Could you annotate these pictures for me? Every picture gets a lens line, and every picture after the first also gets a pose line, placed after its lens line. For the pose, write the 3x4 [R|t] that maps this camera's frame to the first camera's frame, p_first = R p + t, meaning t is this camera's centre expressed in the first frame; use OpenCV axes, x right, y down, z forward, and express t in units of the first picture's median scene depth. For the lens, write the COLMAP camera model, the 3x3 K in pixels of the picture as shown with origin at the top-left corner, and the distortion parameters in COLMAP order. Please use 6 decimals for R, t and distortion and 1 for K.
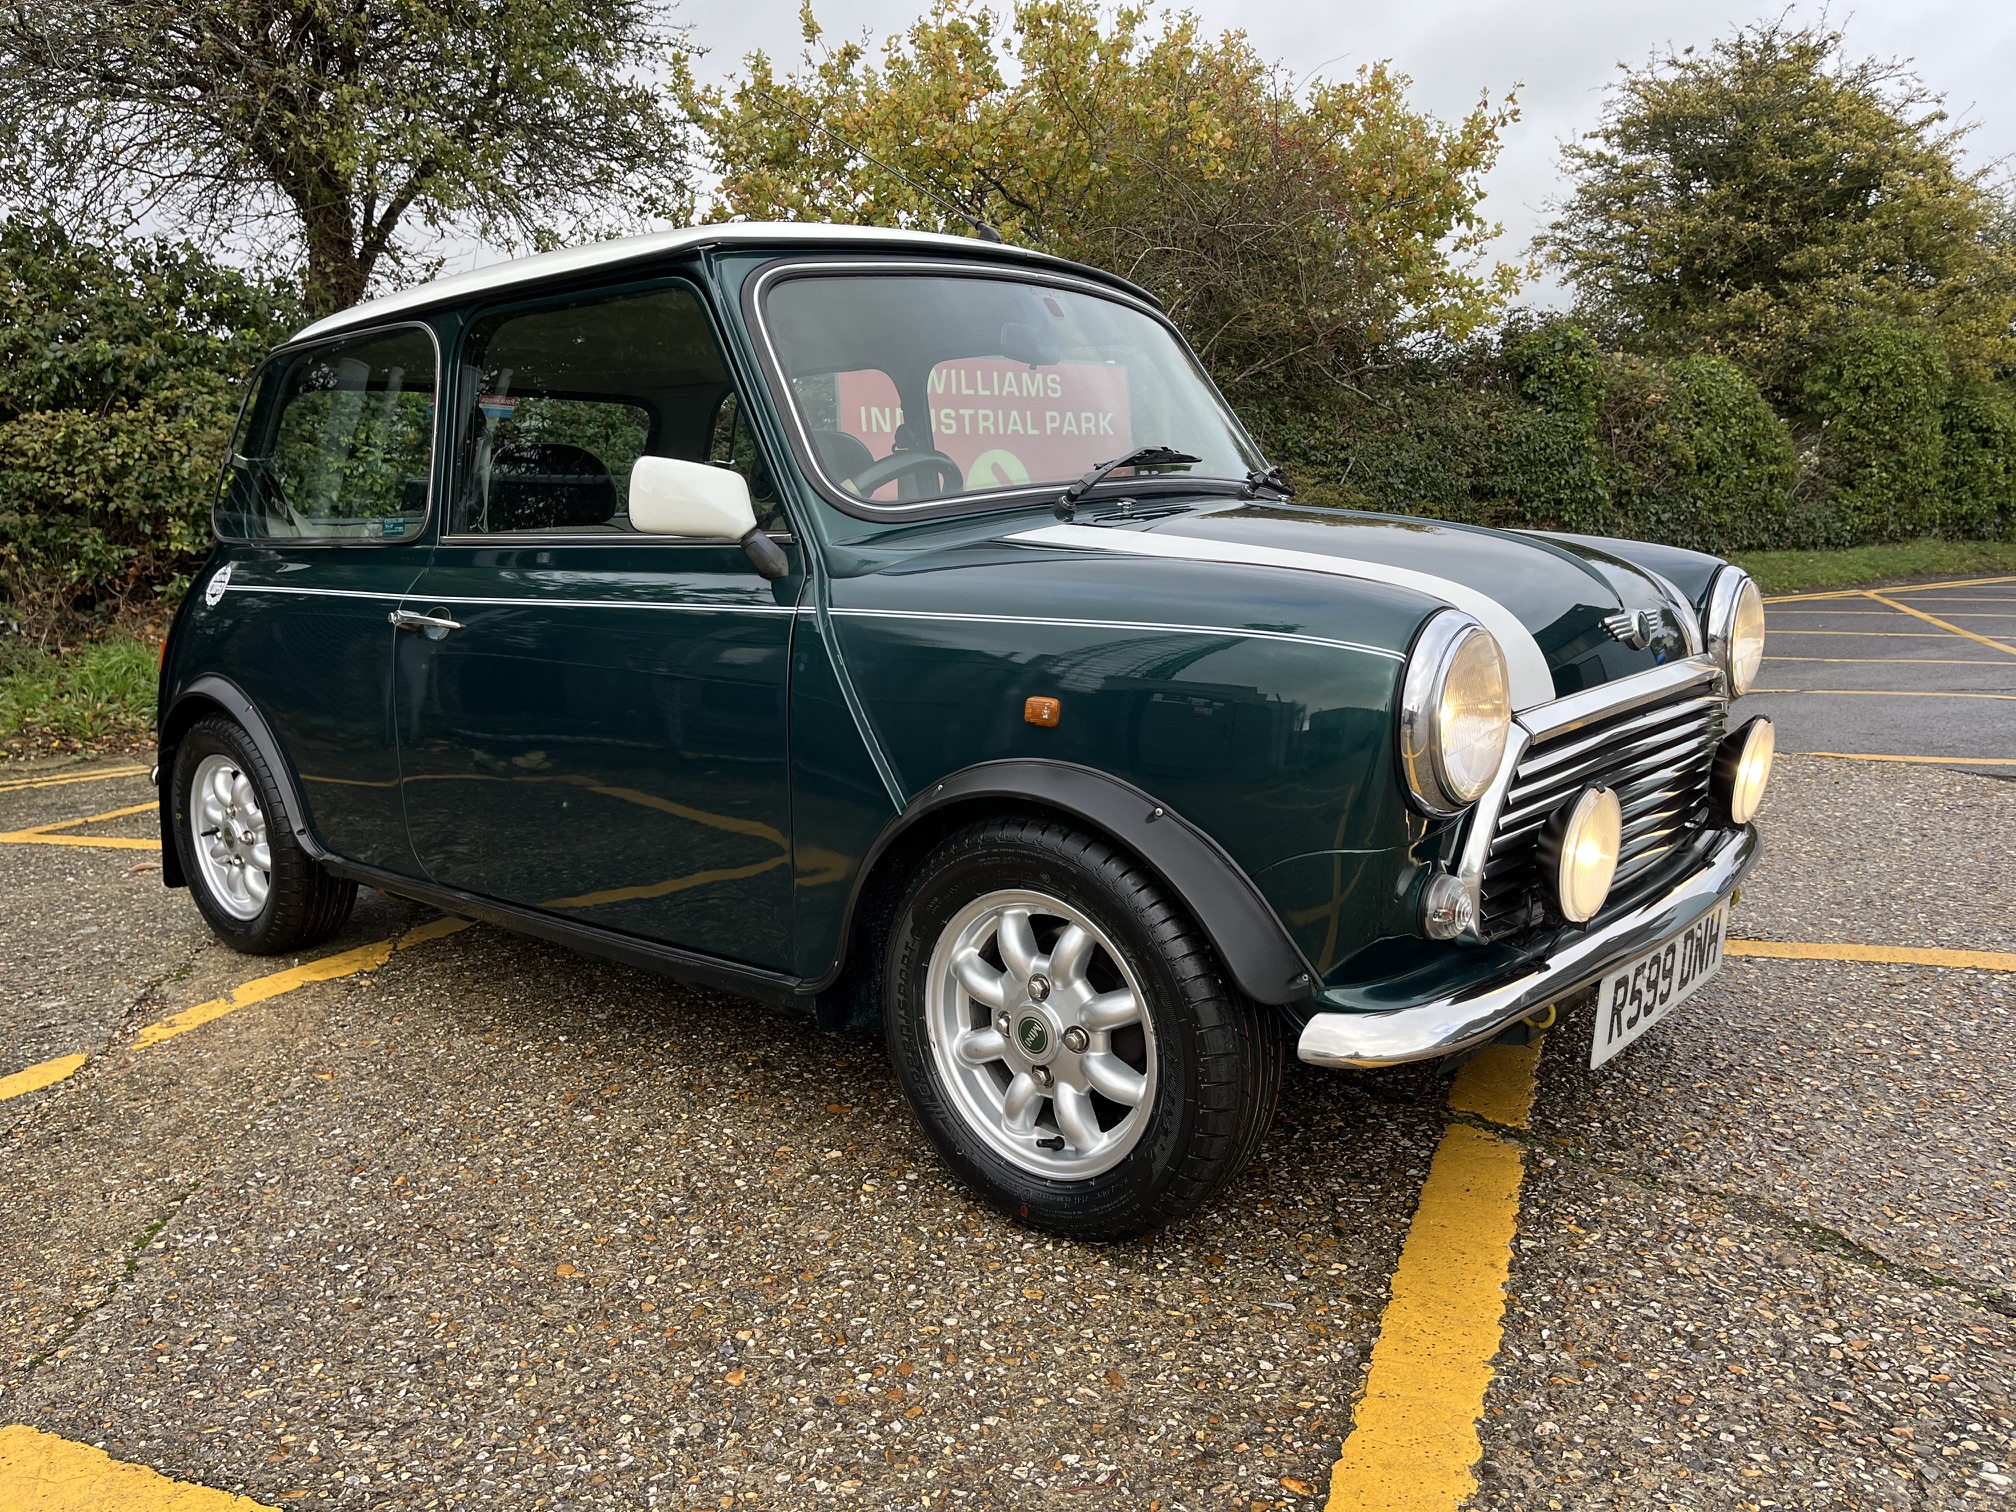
lens RADIAL K [[1512.5, 0, 998.6], [0, 1512.5, 773.2], [0, 0, 1]] dist [0.064786, -0.091379]
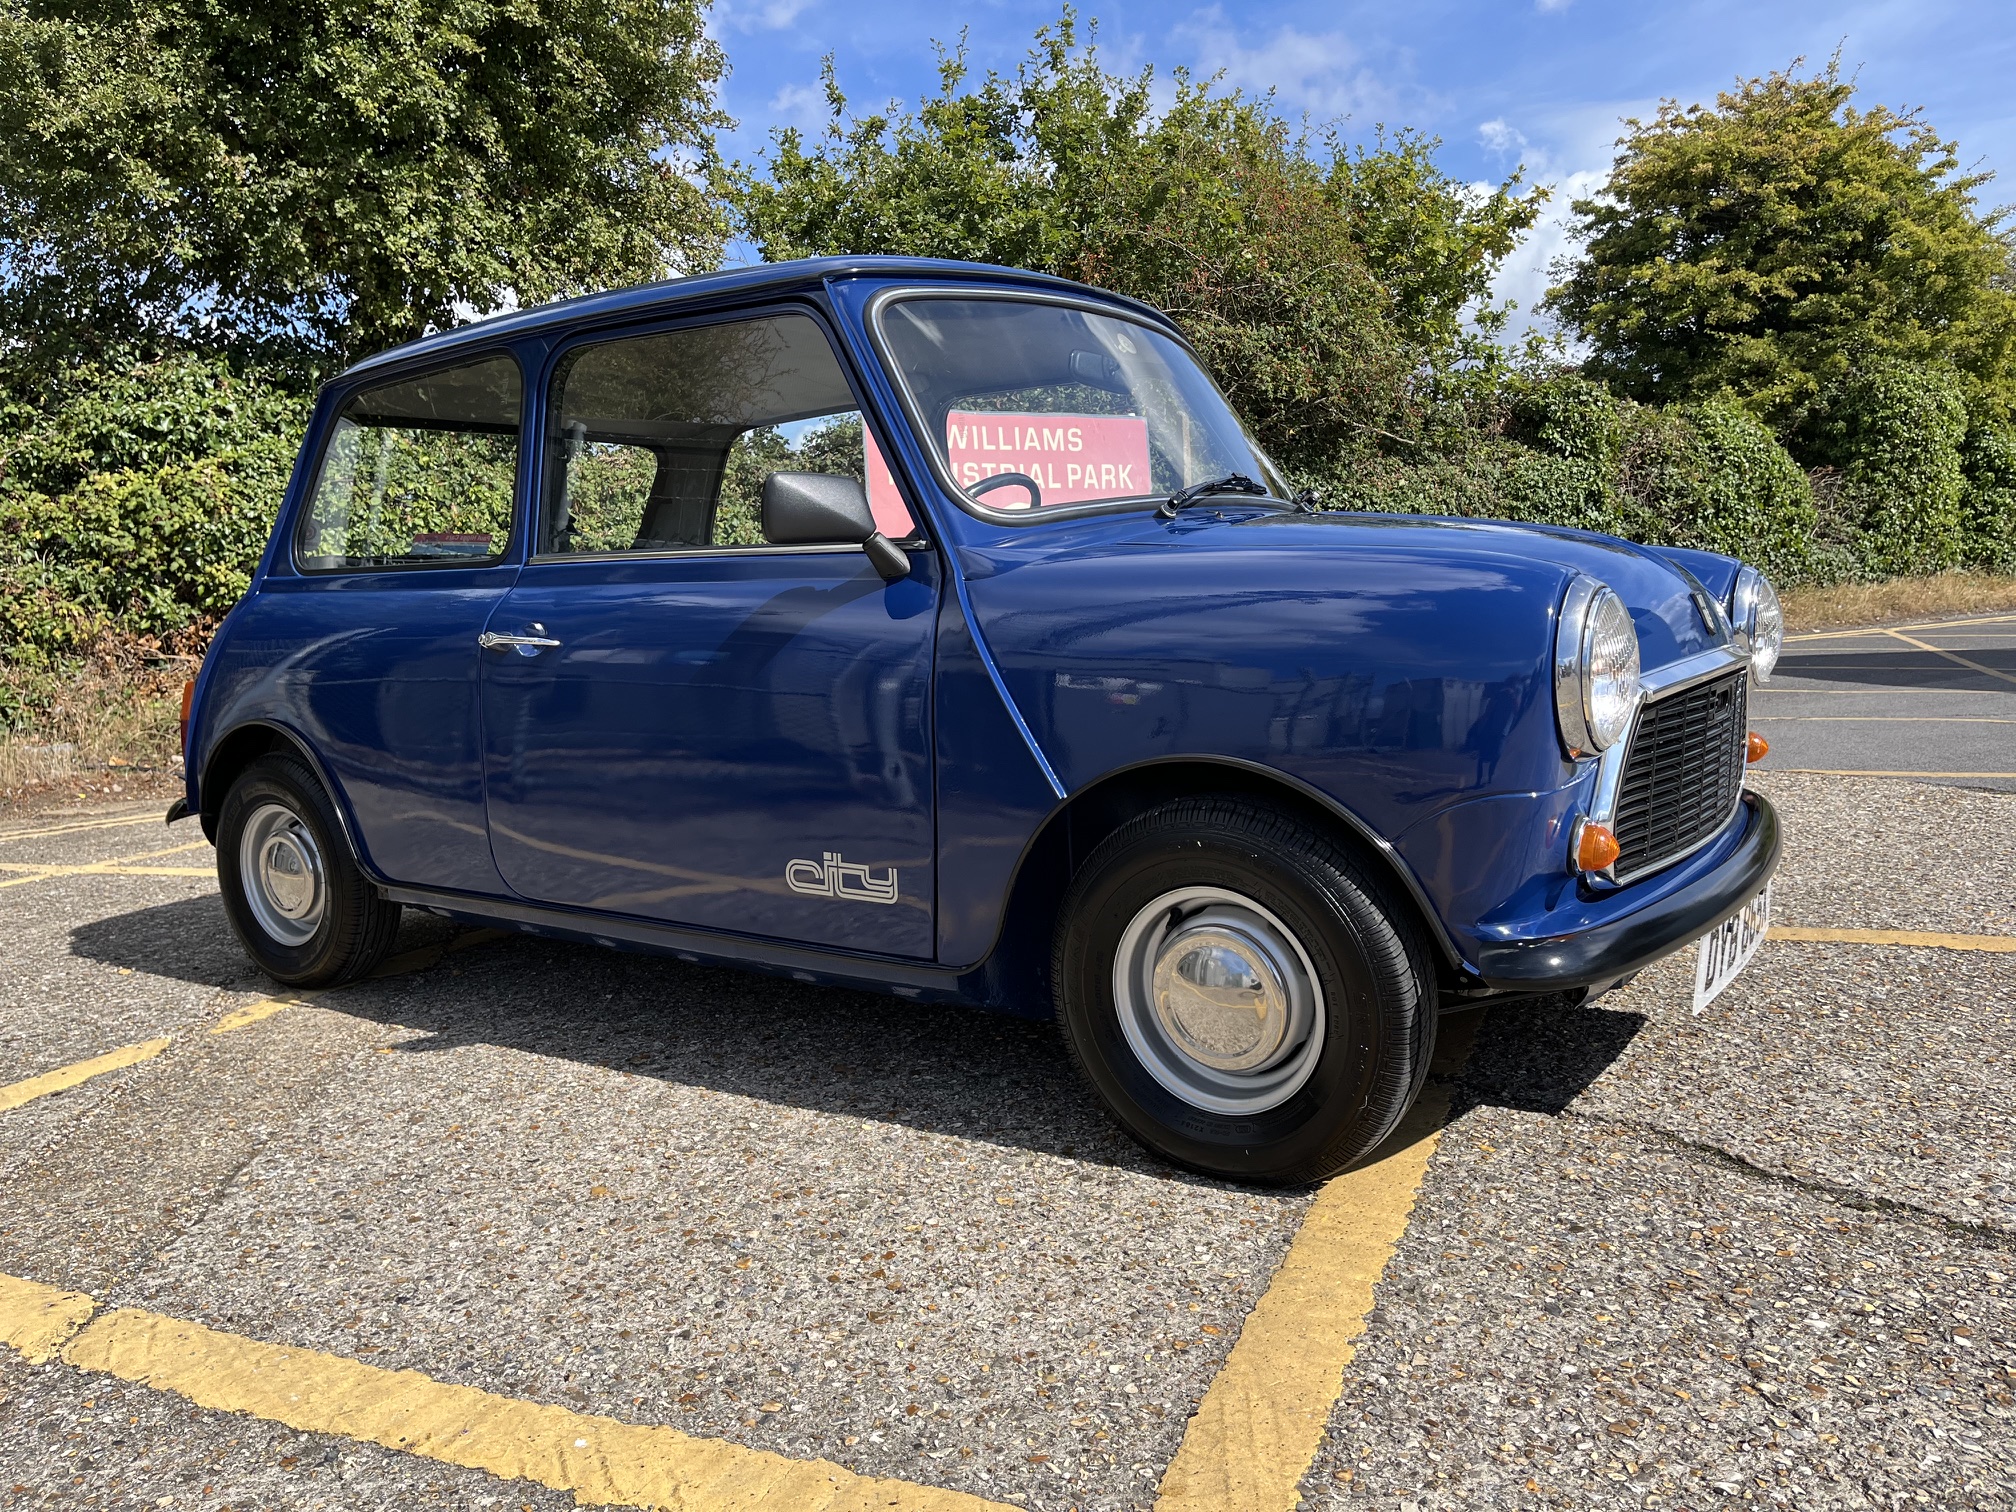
lens RADIAL K [[1512.5, 0, 1008.3], [0, 1512.5, 772.1], [0, 0, 1]] dist [0.064786, -0.091379]
pose [[0.999754, -0.011792, -0.018793, 0.045838], [0.011078, 0.999230, -0.037631, 0.056534], [0.019223, 0.037413, 0.999115, -0.141221]]
